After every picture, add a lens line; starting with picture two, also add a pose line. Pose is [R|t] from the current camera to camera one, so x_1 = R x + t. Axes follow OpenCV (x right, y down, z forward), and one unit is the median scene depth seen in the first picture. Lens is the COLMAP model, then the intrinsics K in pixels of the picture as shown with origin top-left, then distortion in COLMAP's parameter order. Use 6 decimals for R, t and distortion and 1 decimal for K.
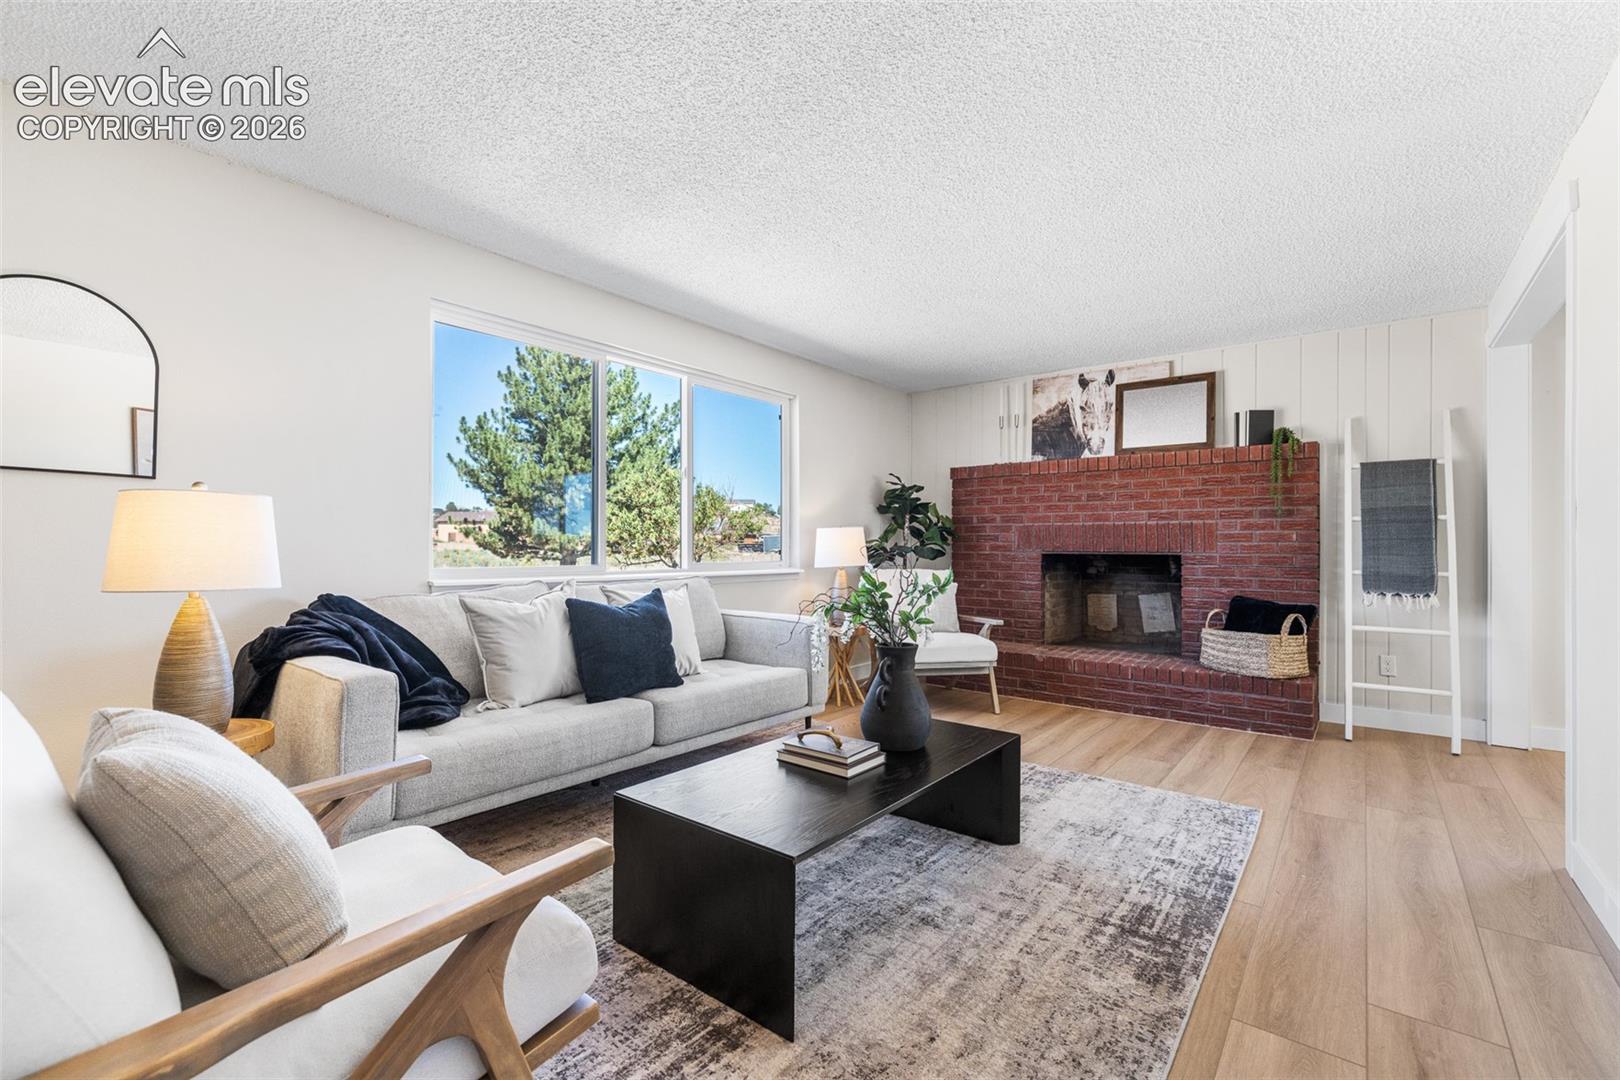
lens RADIAL K [[692.4, 0, 810.9], [0, 692.4, 541.8], [0, 0, 1]] dist [-0.000962, -0.000089]
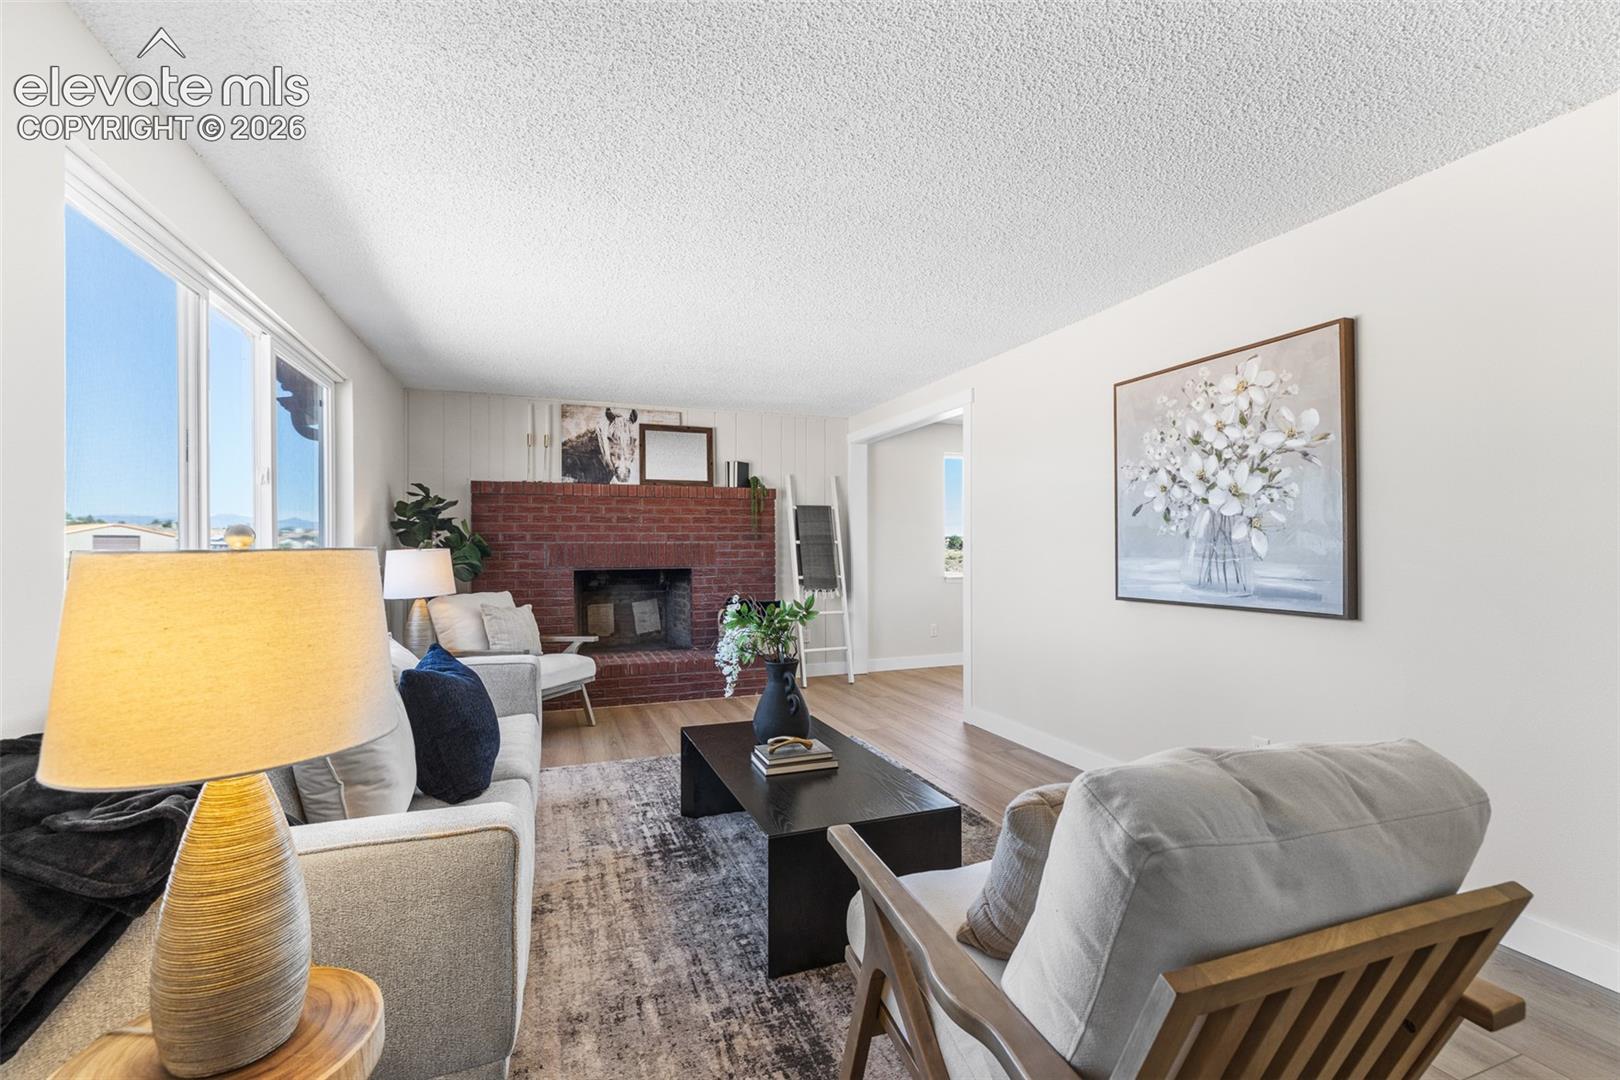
lens RADIAL K [[692.4, 0, 810.9], [0, 692.4, 541.8], [0, 0, 1]] dist [-0.000962, -0.000089]
pose [[0.520171, -0.000771, 0.854061, -0.407900], [0.001982, 0.999998, -0.000304, -0.027372], [-0.854060, 0.001851, 0.520172, 0.148812]]
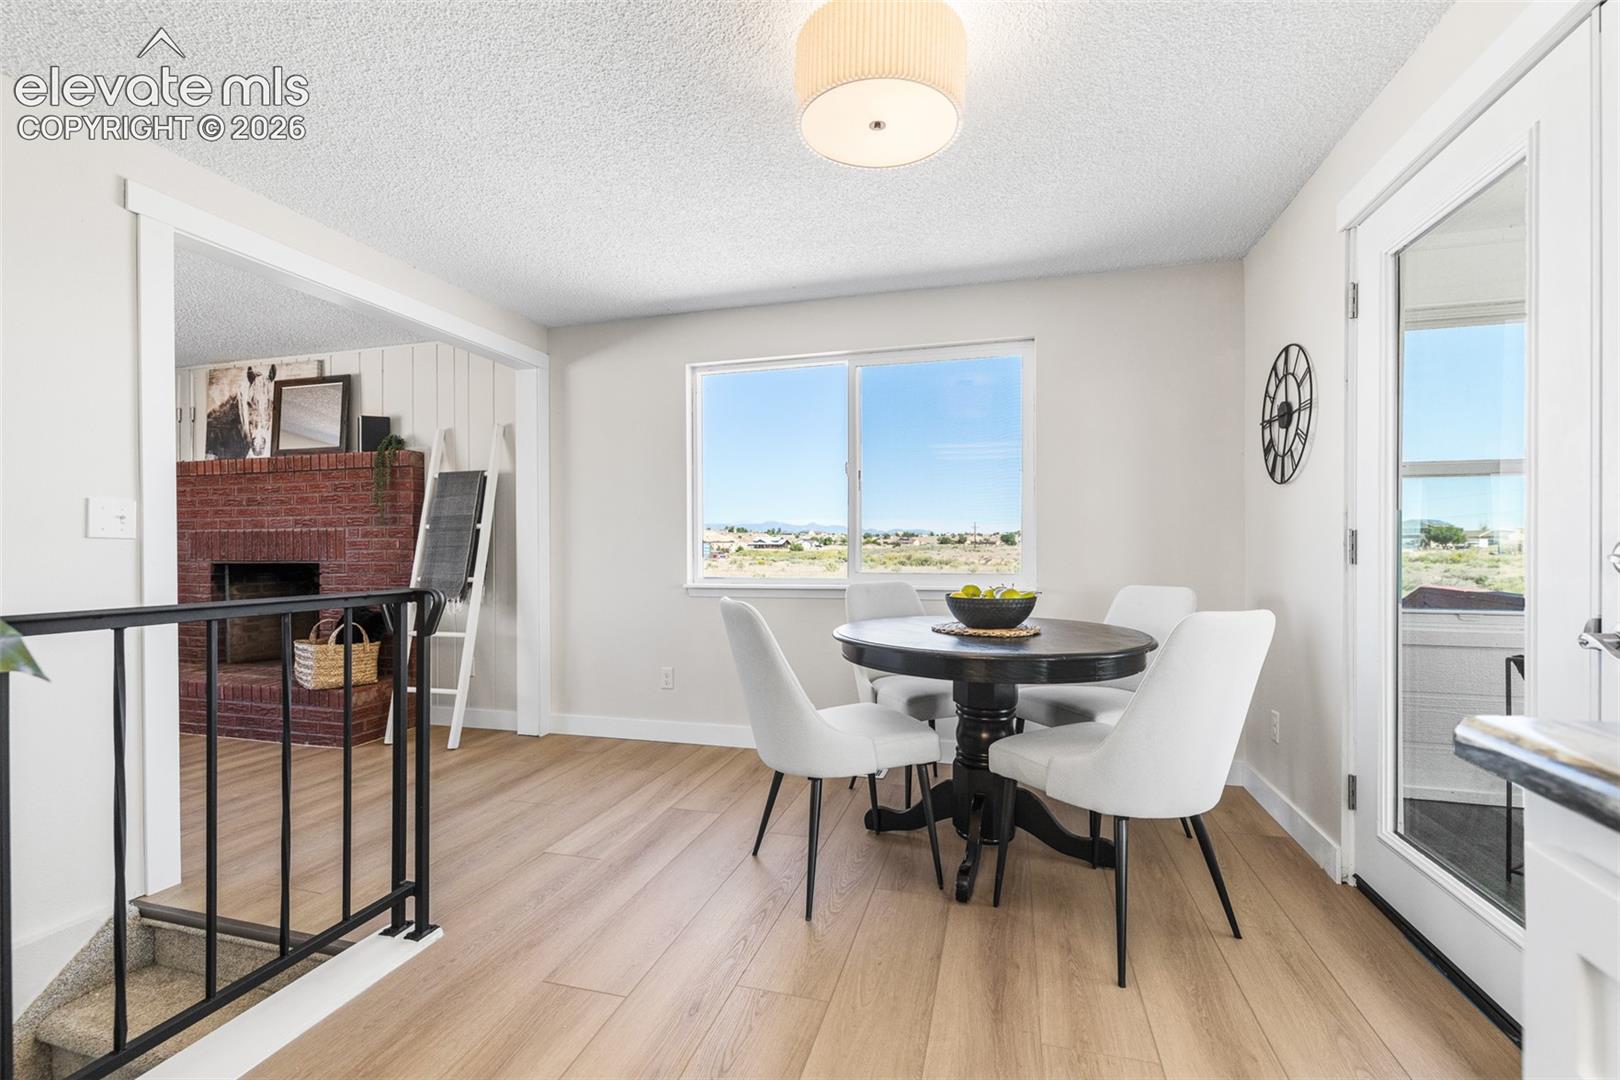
lens RADIAL K [[700.9, 0, 803.5], [0, 700.9, 547.8], [0, 0, 1]] dist [-0.000655, -0.000152]
pose [[0.921314, -0.009676, 0.388698, 0.734173], [0.007258, 0.999944, 0.007688, -0.005026], [-0.388751, -0.004262, 0.921333, -0.146675]]
